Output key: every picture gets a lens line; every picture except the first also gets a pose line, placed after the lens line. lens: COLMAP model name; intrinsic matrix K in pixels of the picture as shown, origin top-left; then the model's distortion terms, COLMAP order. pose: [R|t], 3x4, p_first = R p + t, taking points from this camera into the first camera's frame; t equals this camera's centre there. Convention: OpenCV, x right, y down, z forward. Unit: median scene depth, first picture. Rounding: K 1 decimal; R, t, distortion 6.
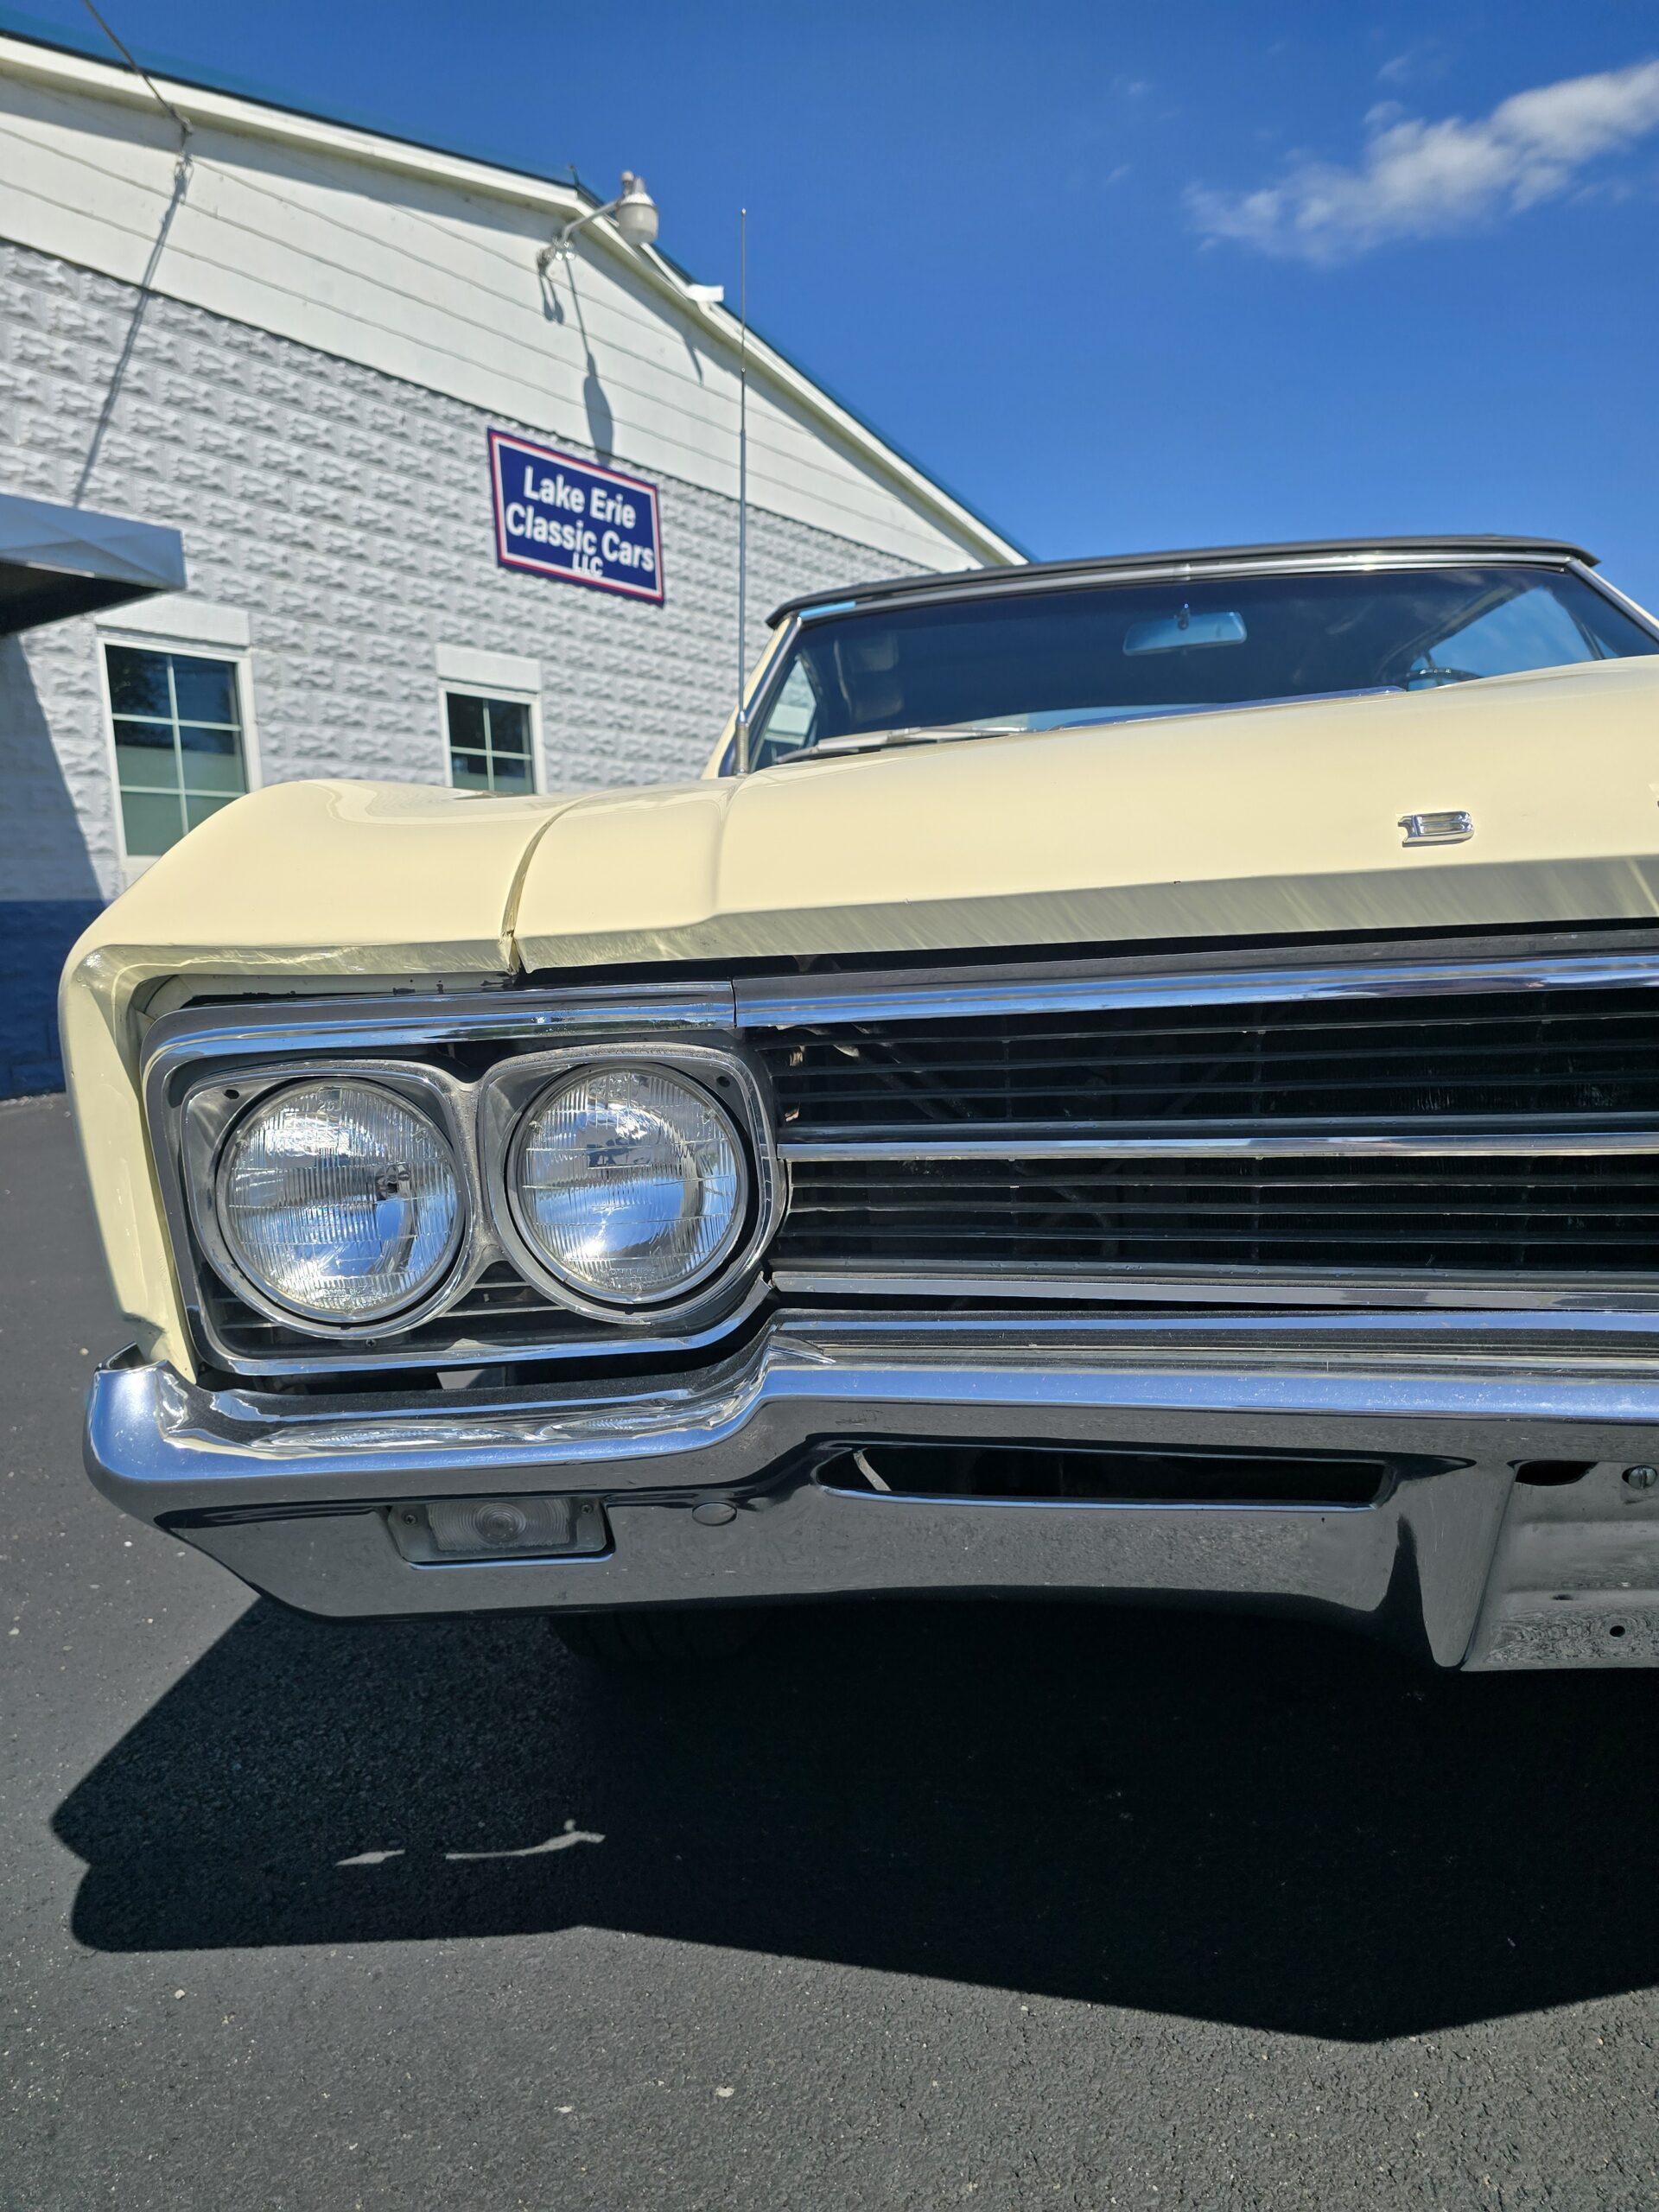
lens RADIAL K [[1502.7, 0, 838.4], [0, 1502.7, 1107.9], [0, 0, 1]] dist [0.059591, -0.059070]
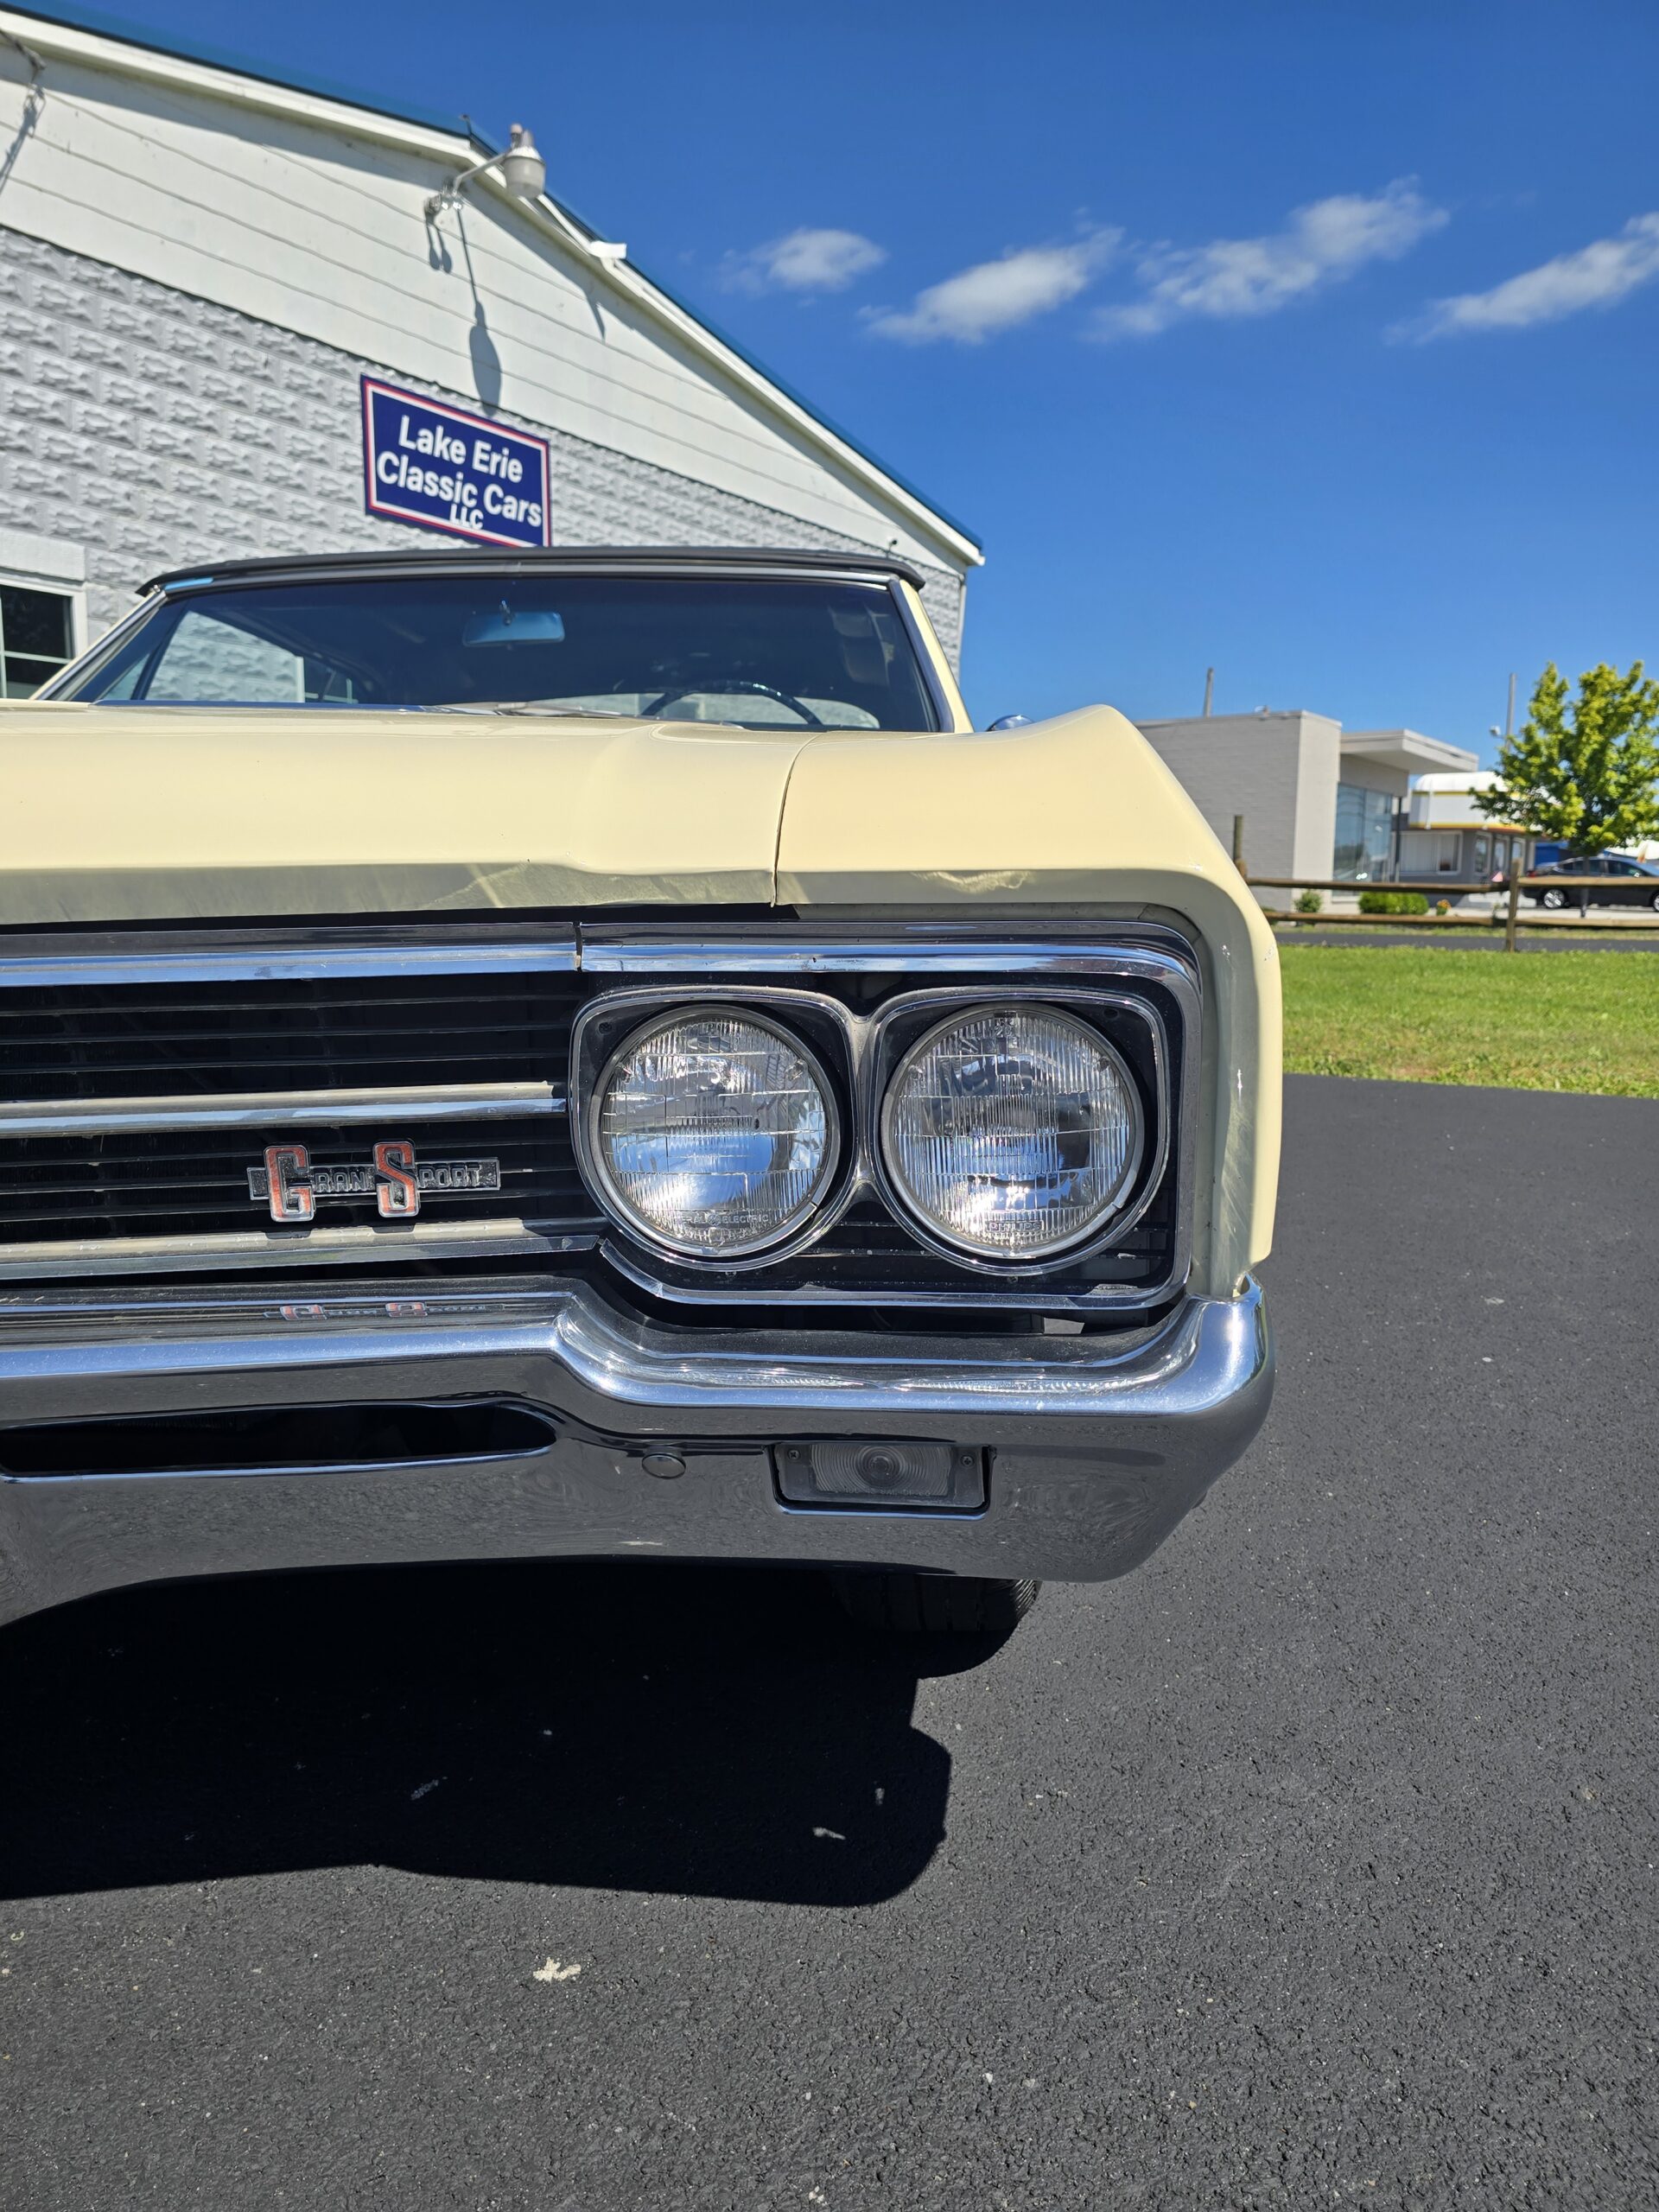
lens RADIAL K [[1499.4, 0, 829.5], [0, 1499.4, 1106.0], [0, 0, 1]] dist [0.040926, -0.040679]
pose [[0.998343, 0.057042, -0.007643, 0.109968], [-0.056854, 0.998121, 0.022850, -0.006676], [0.008932, -0.022378, 0.999710, -0.004642]]
